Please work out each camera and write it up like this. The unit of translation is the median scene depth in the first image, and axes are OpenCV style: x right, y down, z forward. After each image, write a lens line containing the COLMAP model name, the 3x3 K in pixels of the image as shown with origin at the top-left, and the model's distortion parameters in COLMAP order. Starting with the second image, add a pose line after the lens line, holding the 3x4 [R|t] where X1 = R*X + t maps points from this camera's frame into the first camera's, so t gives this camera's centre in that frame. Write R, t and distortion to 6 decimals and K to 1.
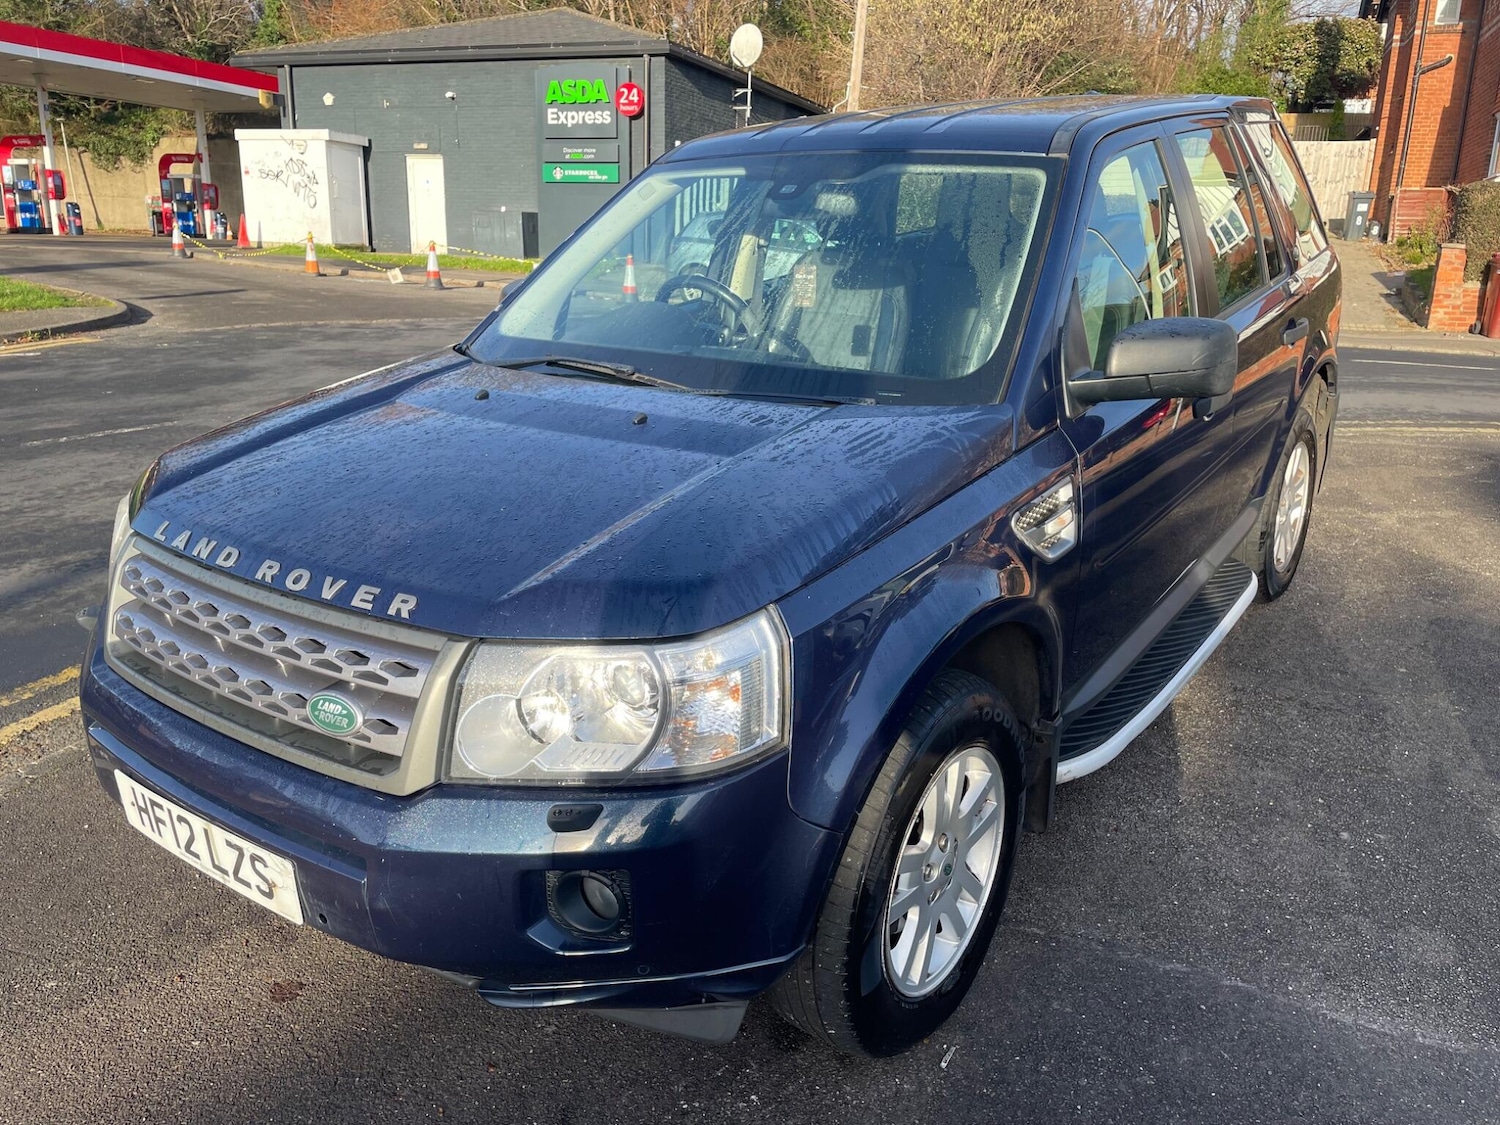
lens RADIAL K [[1132.2, 0, 751.1], [0, 1132.2, 574.8], [0, 0, 1]] dist [0.084159, -0.103955]
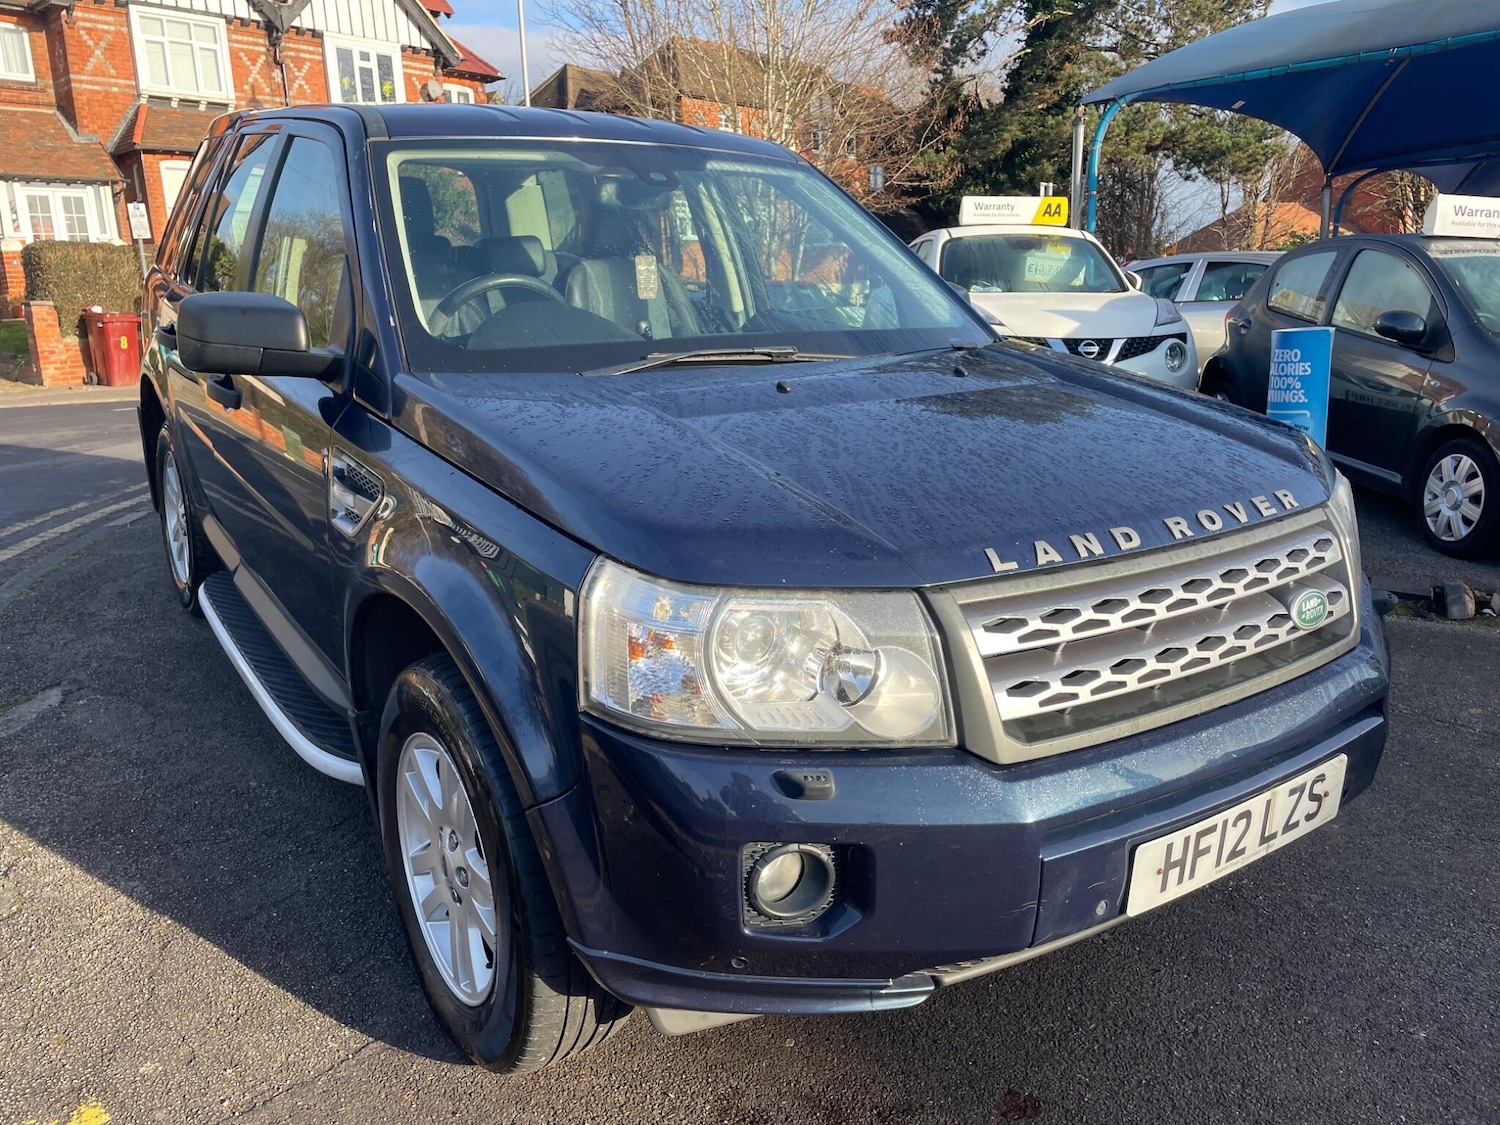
lens RADIAL K [[1134.9, 0, 751.8], [0, 1134.9, 557.2], [0, 0, 1]] dist [0.066549, -0.074550]
pose [[0.329354, -0.237725, 0.913790, -0.960973], [0.303479, 0.943088, 0.135965, -0.146843], [-0.894107, 0.232535, 0.382754, 0.663129]]
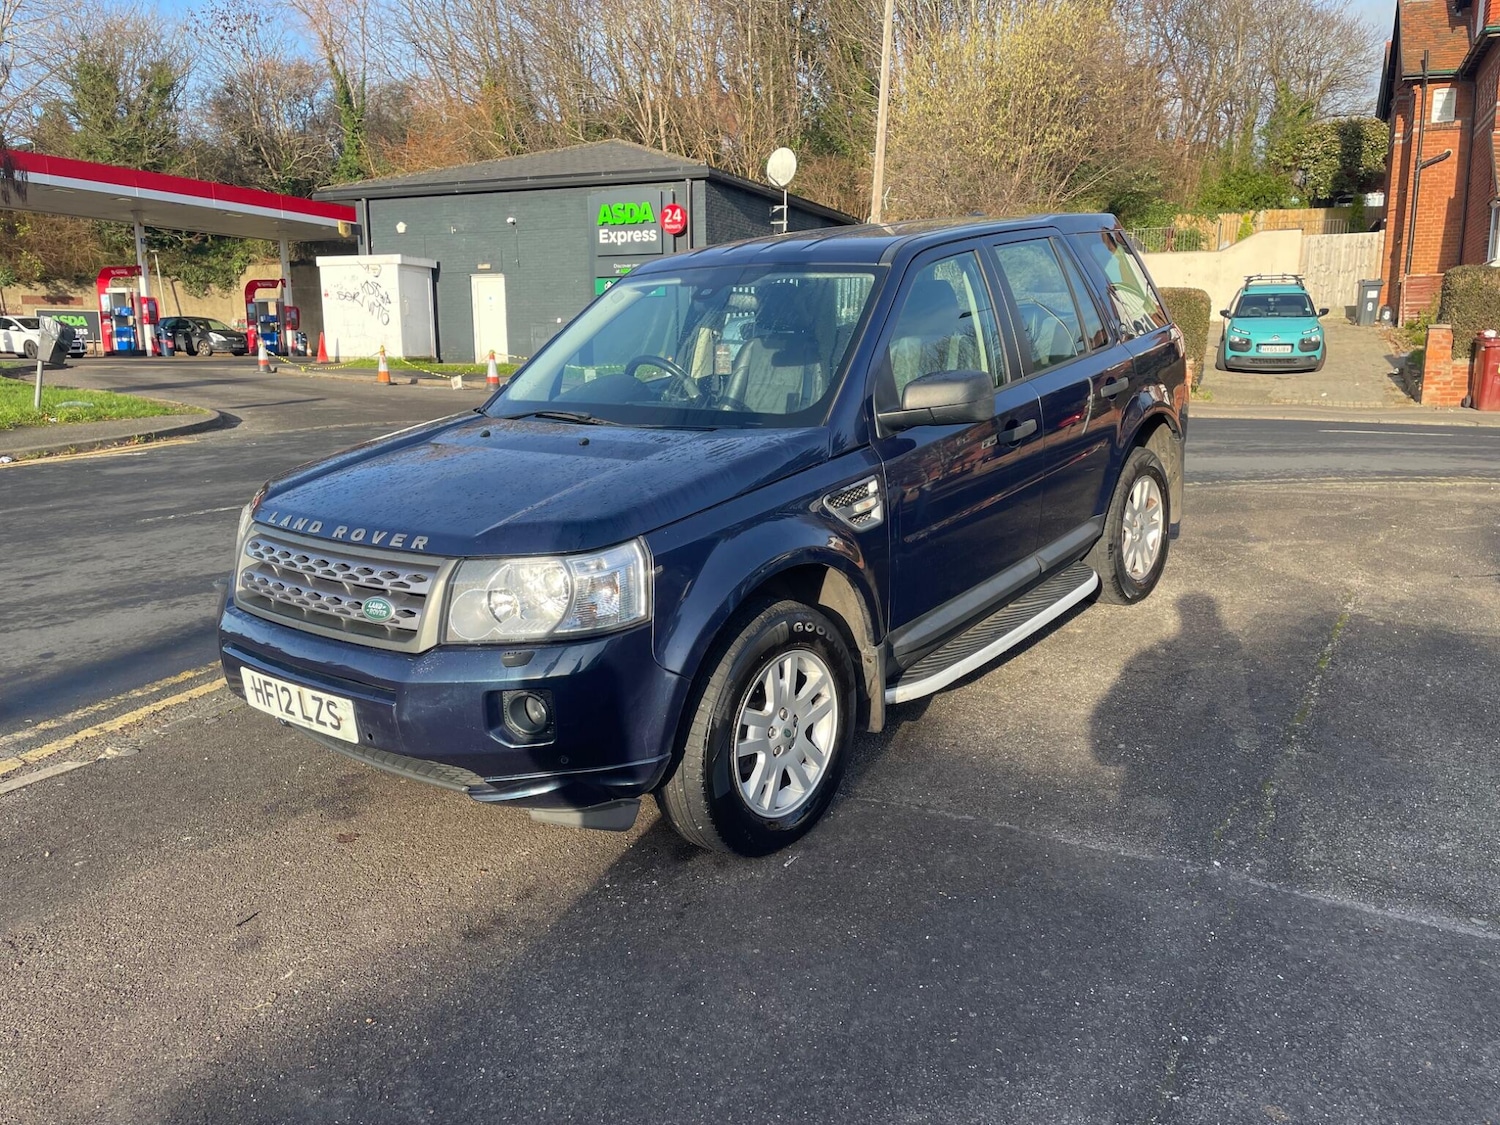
lens RADIAL K [[1132.2, 0, 768.2], [0, 1132.2, 570.7], [0, 0, 1]] dist [0.084159, -0.103955]
pose [[0.998997, -0.020884, -0.039614, 0.166352], [0.017277, 0.995856, -0.089293, 0.141021], [0.041314, 0.088519, 0.995217, -0.391581]]
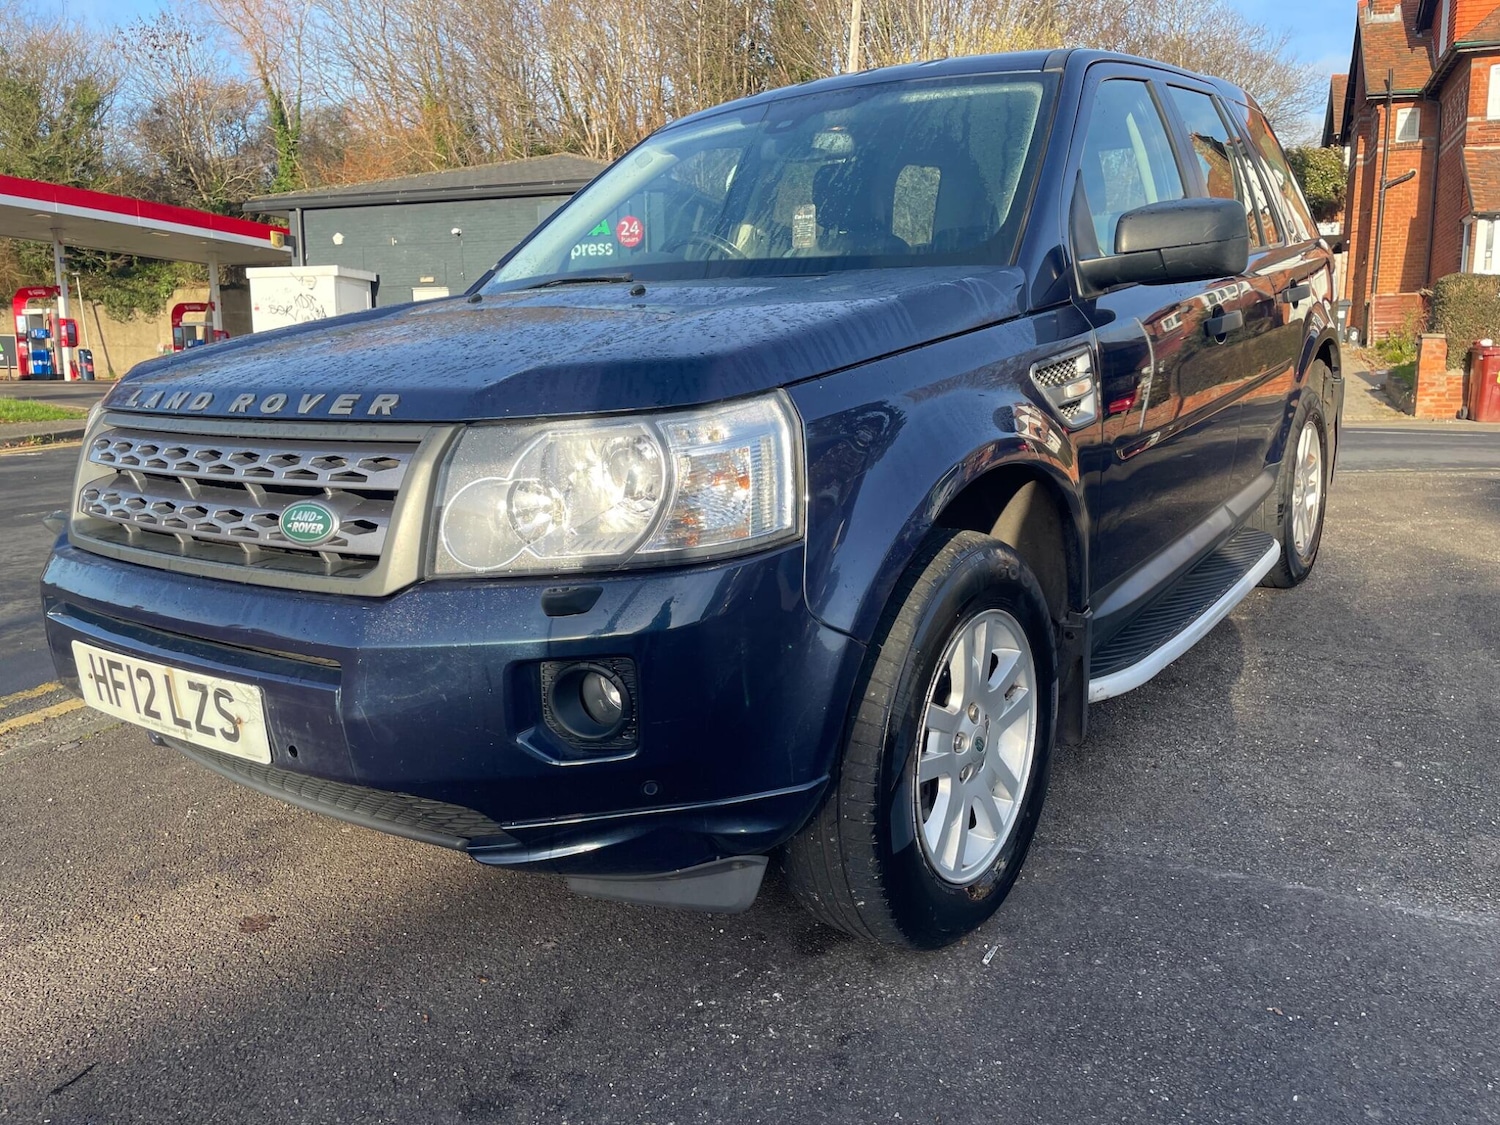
lens RADIAL K [[1132.2, 0, 764.6], [0, 1132.2, 573.9], [0, 0, 1]] dist [0.084159, -0.103955]
pose [[0.999604, -0.026608, 0.009134, -0.004891], [0.027500, 0.992643, -0.117918, 0.178022], [-0.005929, 0.118122, 0.992981, 0.056582]]
